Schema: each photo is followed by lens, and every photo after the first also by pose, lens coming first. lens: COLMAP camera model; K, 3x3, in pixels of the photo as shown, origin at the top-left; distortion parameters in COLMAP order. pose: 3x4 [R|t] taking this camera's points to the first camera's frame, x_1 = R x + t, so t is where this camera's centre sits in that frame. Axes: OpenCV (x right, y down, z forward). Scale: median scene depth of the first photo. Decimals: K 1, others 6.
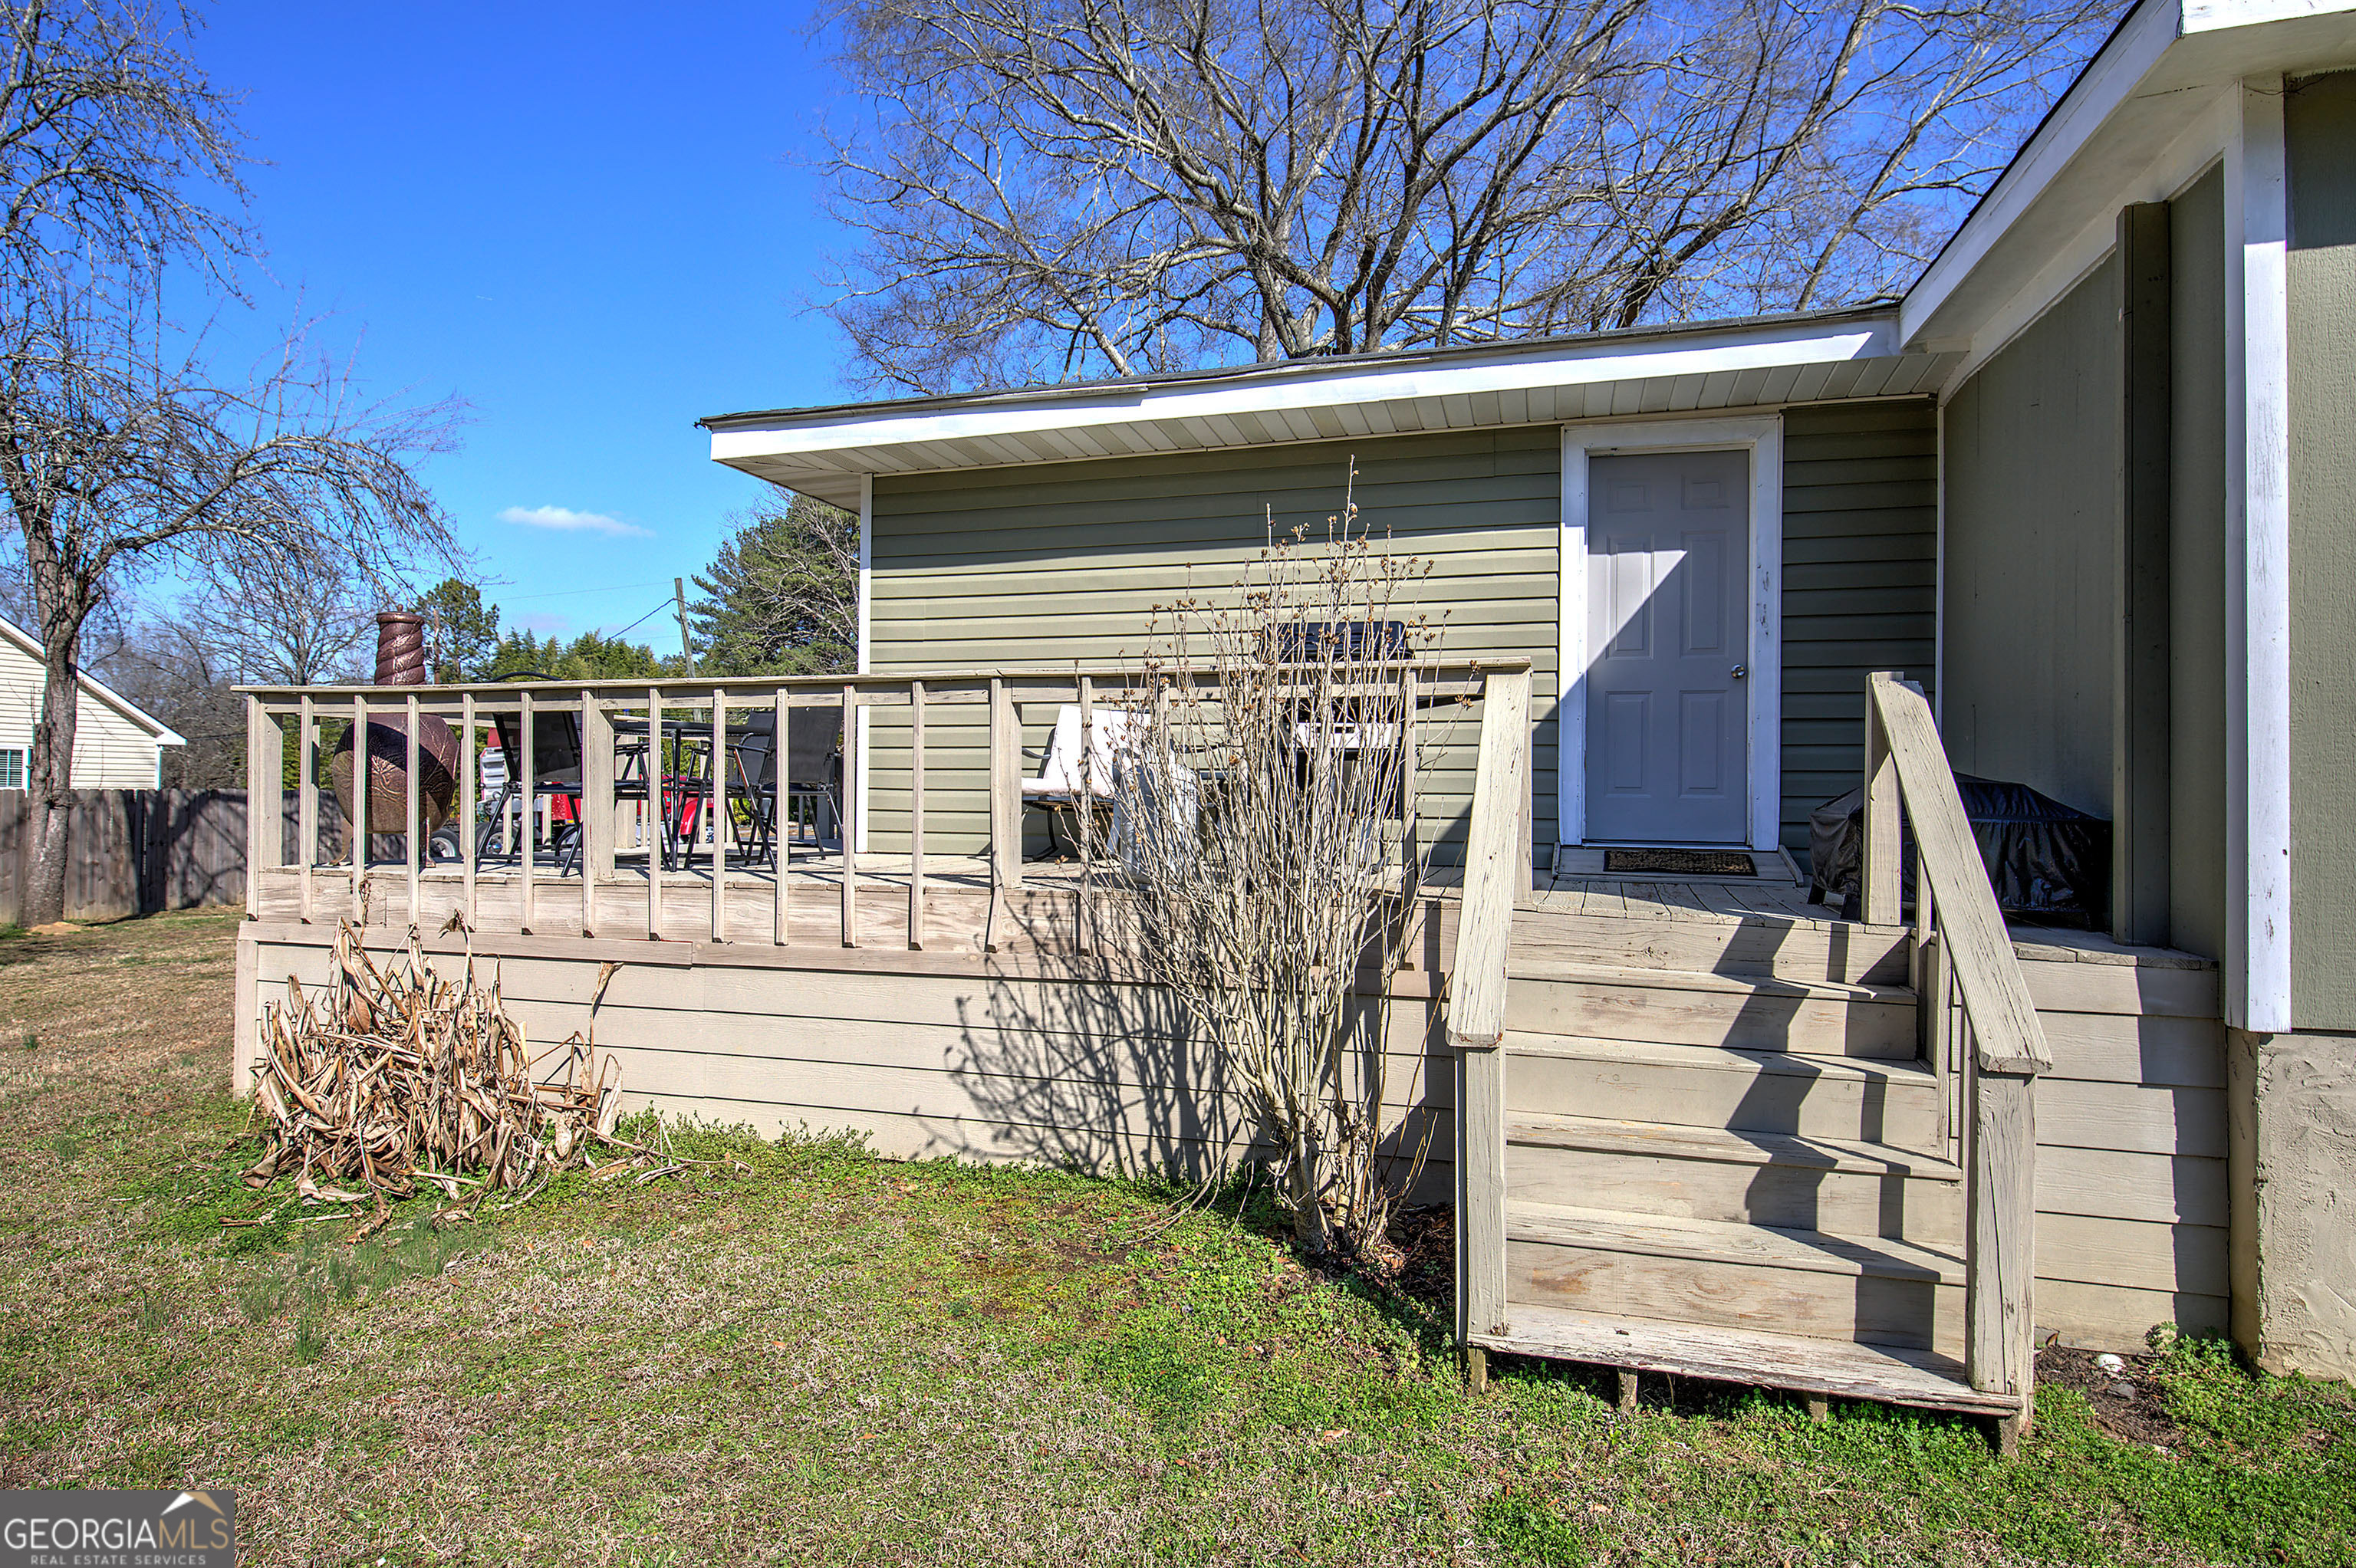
lens RADIAL K [[1322.9, 0, 1194.1], [0, 1322.9, 786.8], [0, 0, 1]] dist [-0.000214, -0.000302]
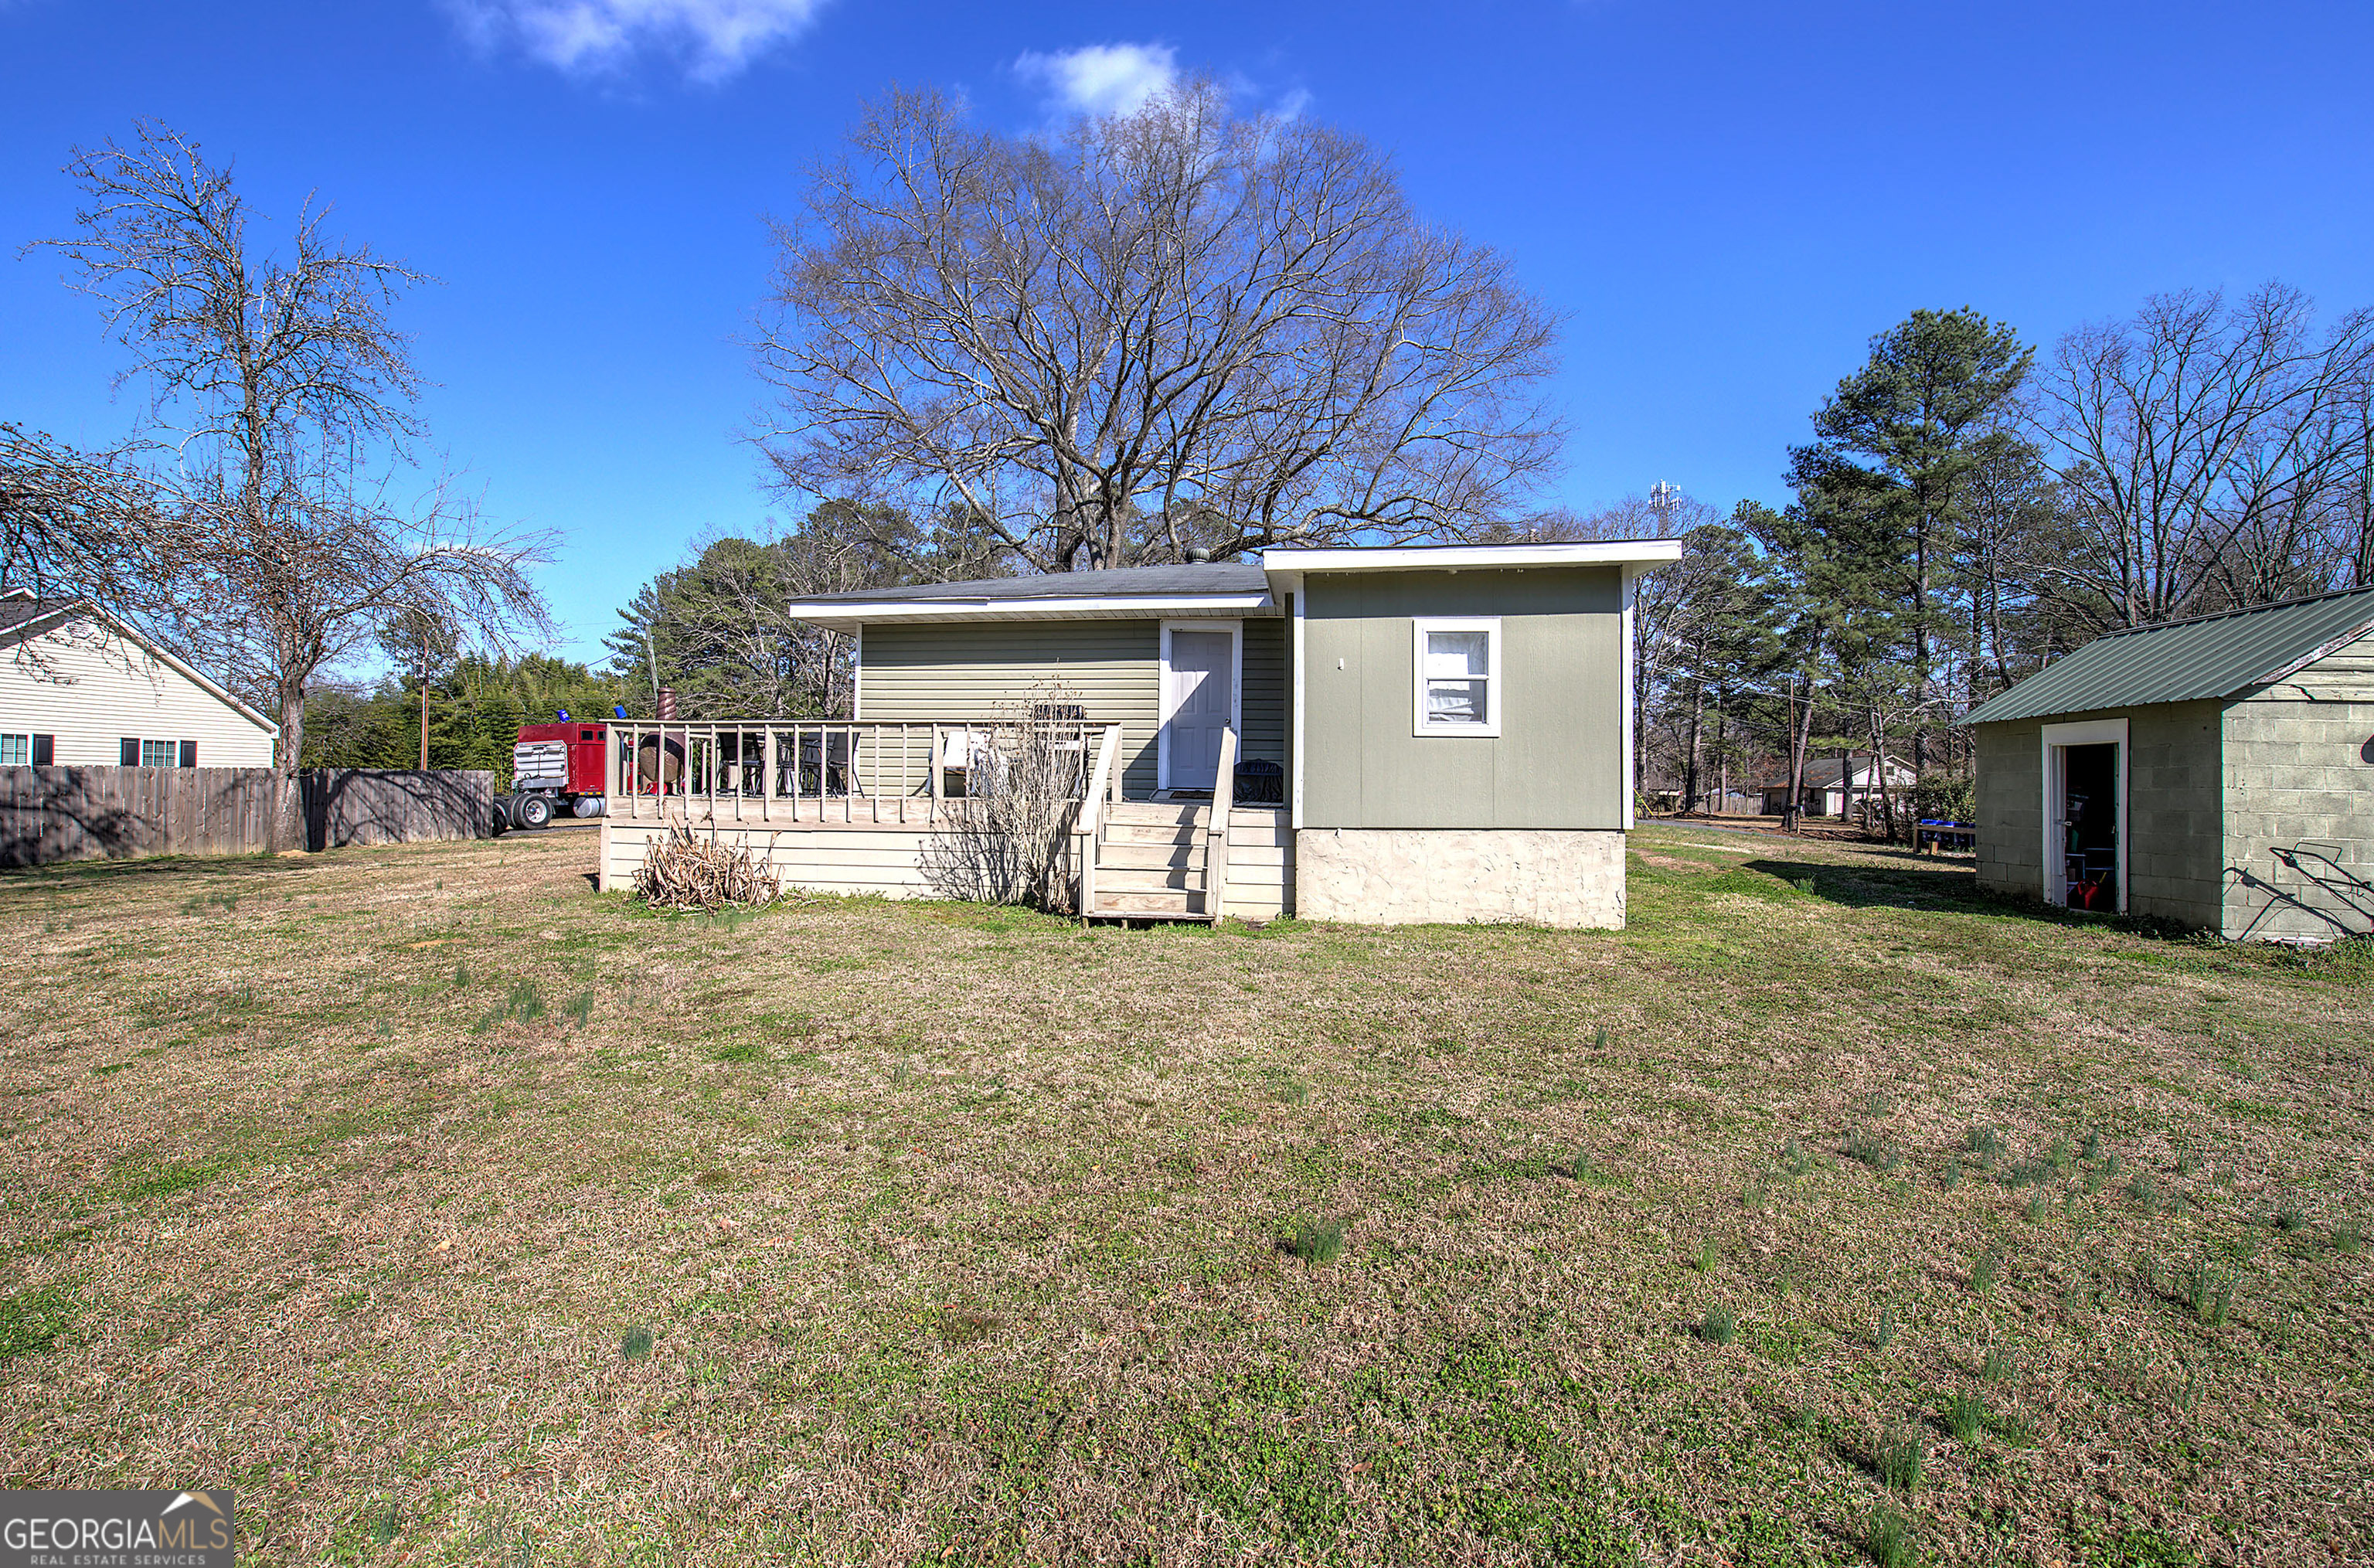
lens RADIAL K [[1012.0, 0, 1182.9], [0, 1012.0, 776.7], [0, 0, 1]] dist [-0.001390, 0.000243]
pose [[0.986550, 0.005033, 0.163381, 0.013106], [-0.004842, 0.999987, -0.001570, 0.024455], [-0.163387, 0.000758, 0.986562, -0.950226]]
